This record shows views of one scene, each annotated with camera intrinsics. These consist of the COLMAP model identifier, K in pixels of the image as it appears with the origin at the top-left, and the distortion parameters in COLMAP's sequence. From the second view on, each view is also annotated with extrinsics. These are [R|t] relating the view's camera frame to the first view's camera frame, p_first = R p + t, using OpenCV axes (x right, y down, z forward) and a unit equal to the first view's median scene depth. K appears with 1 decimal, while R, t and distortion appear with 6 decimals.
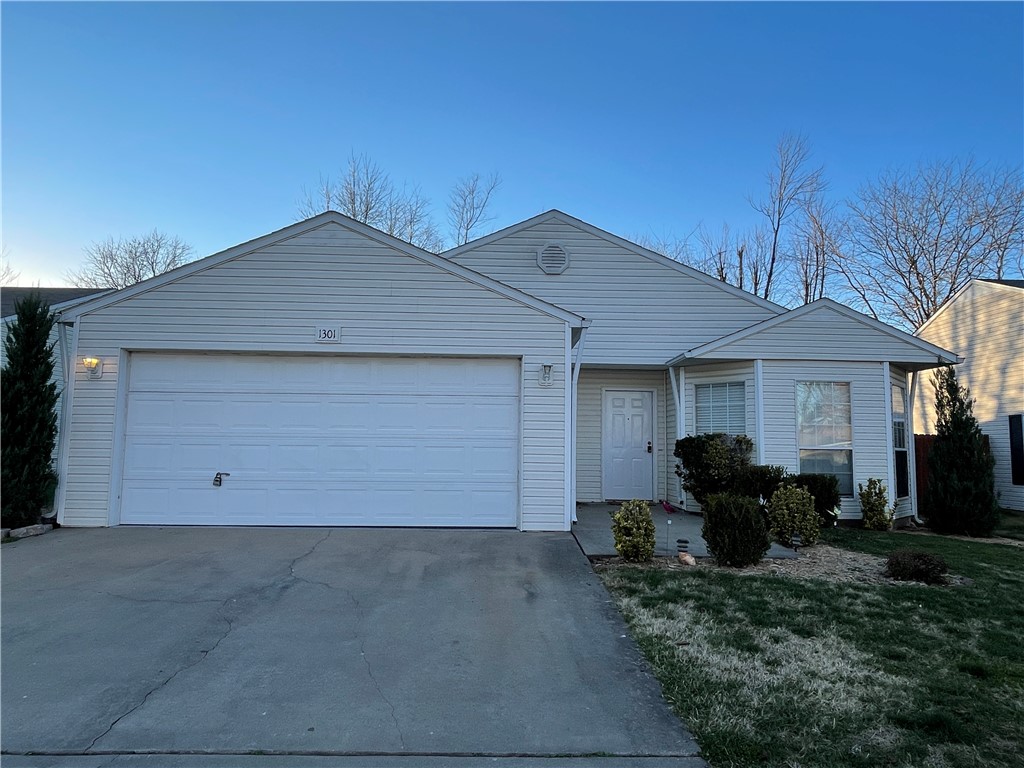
lens RADIAL K [[642.1, 0, 507.9], [0, 642.1, 390.8], [0, 0, 1]] dist [-0.002804, 0.003167]
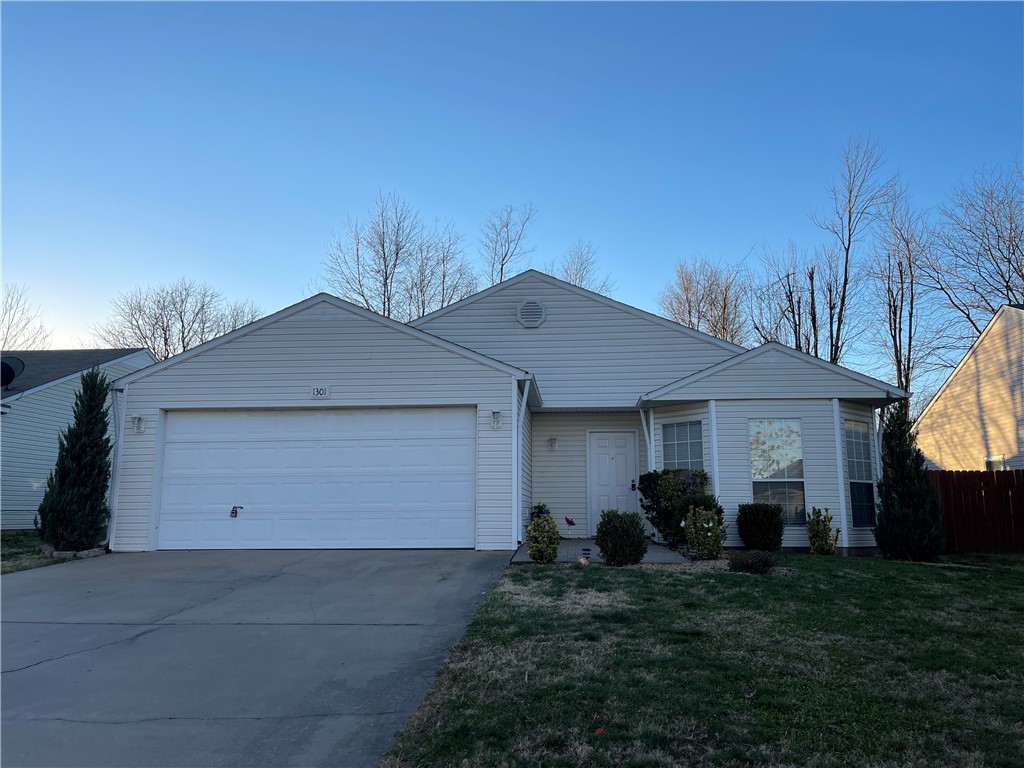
lens RADIAL K [[780.6, 0, 512.5], [0, 780.6, 386.3], [0, 0, 1]] dist [0.045799, 0.005185]
pose [[0.994083, -0.032120, -0.103765, 0.198898], [0.025094, 0.997348, -0.068320, 0.010855], [0.105684, 0.065312, 0.992253, -0.372307]]
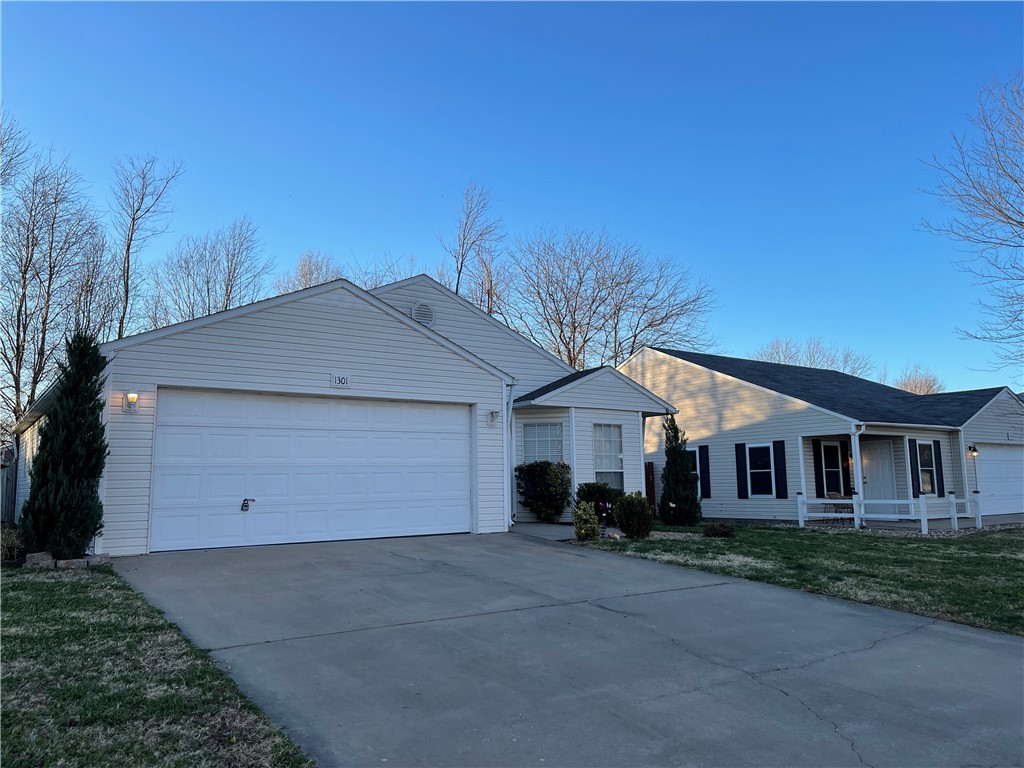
lens RADIAL K [[780.6, 0, 511.1], [0, 780.6, 384.7], [0, 0, 1]] dist [0.045799, 0.005185]
pose [[0.827878, 0.046862, 0.558947, -0.680566], [-0.024649, 0.998581, -0.047211, -0.015333], [-0.560366, 0.025307, 0.827858, -0.326156]]
